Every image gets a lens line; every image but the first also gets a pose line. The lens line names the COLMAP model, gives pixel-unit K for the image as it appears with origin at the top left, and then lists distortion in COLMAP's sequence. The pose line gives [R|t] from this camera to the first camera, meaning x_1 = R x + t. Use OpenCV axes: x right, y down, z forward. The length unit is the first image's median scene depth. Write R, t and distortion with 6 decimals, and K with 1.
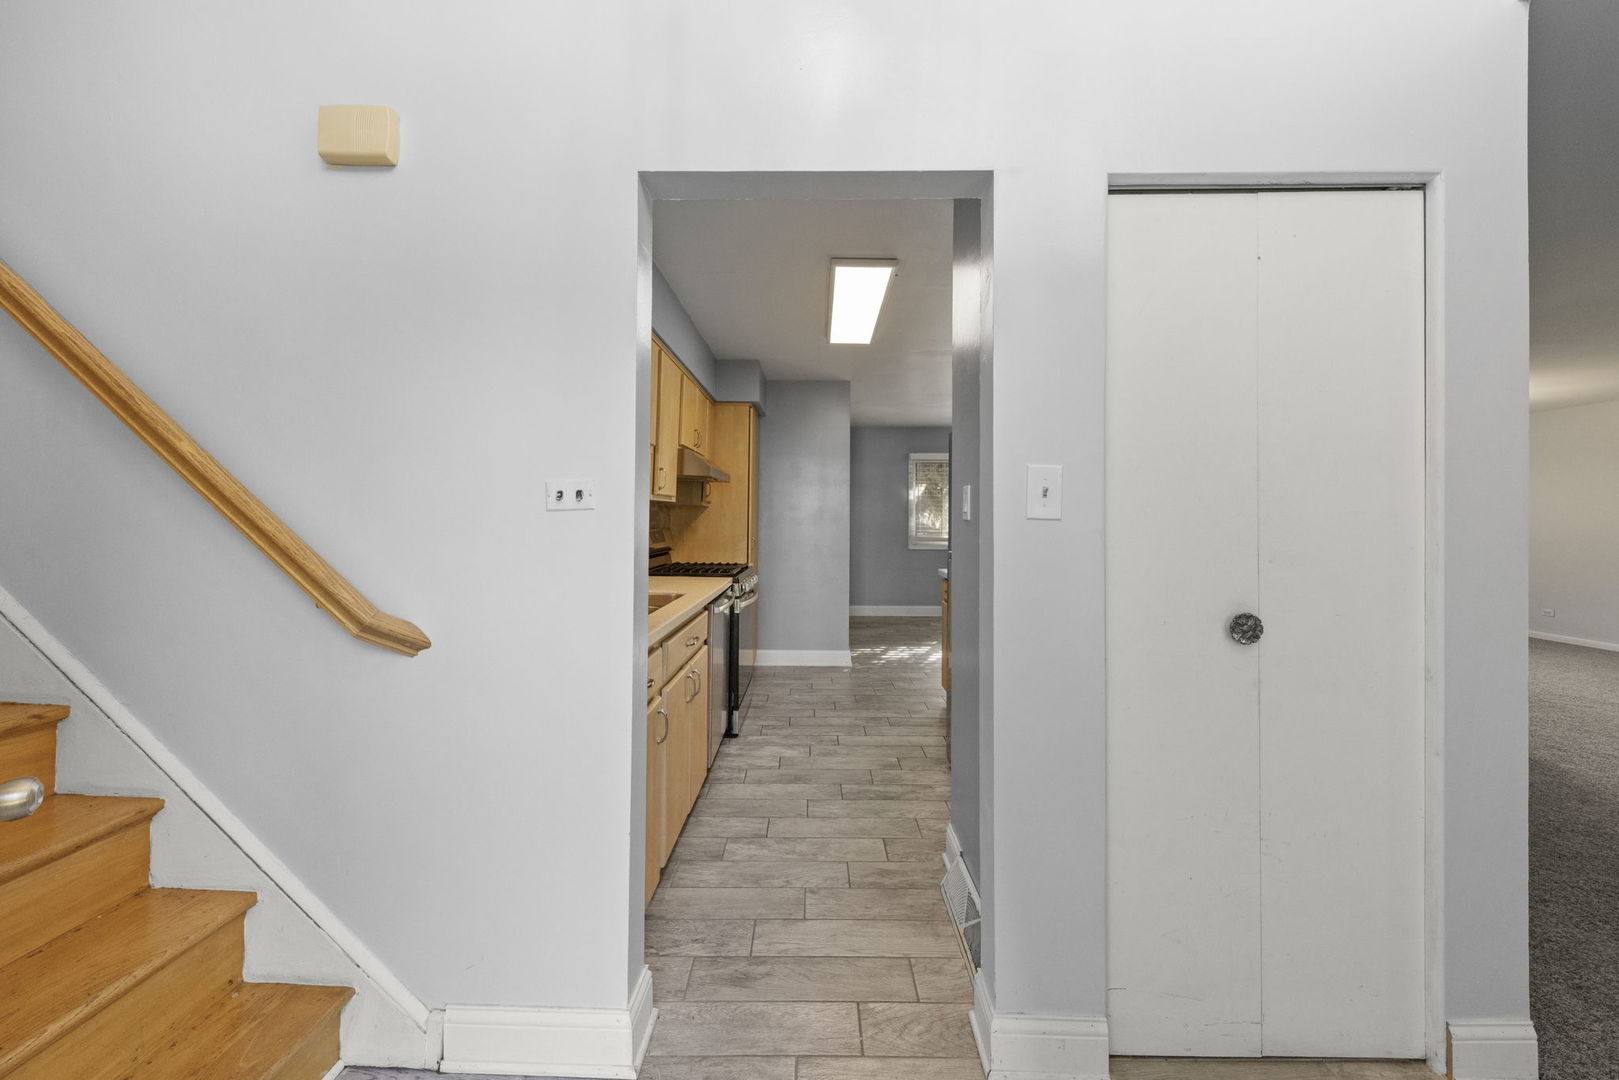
lens RADIAL K [[619.4, 0, 805.6], [0, 619.4, 528.1], [0, 0, 1]] dist [0.001546, -0.000045]
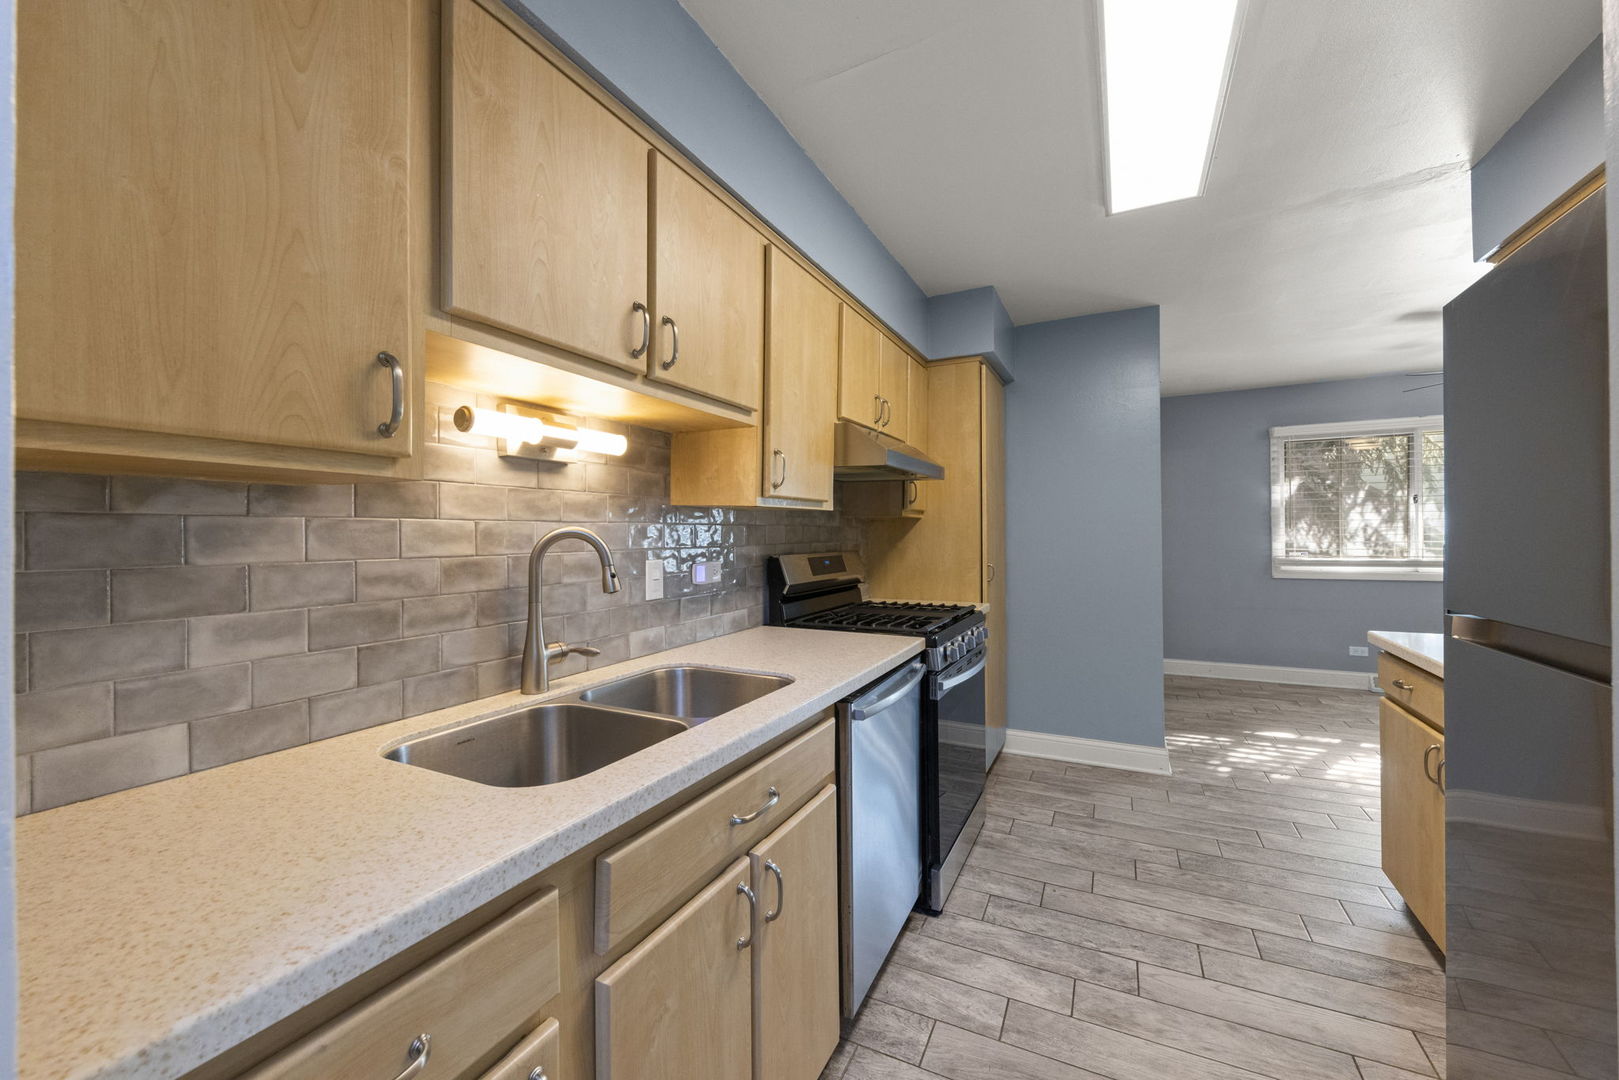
lens RADIAL K [[619.4, 0, 805.6], [0, 619.4, 528.1], [0, 0, 1]] dist [0.001546, -0.000045]
pose [[0.896515, -0.013621, -0.442804, 0.033532], [0.002617, 0.999673, -0.025452, -0.007132], [0.443006, 0.021659, 0.896257, 0.368652]]
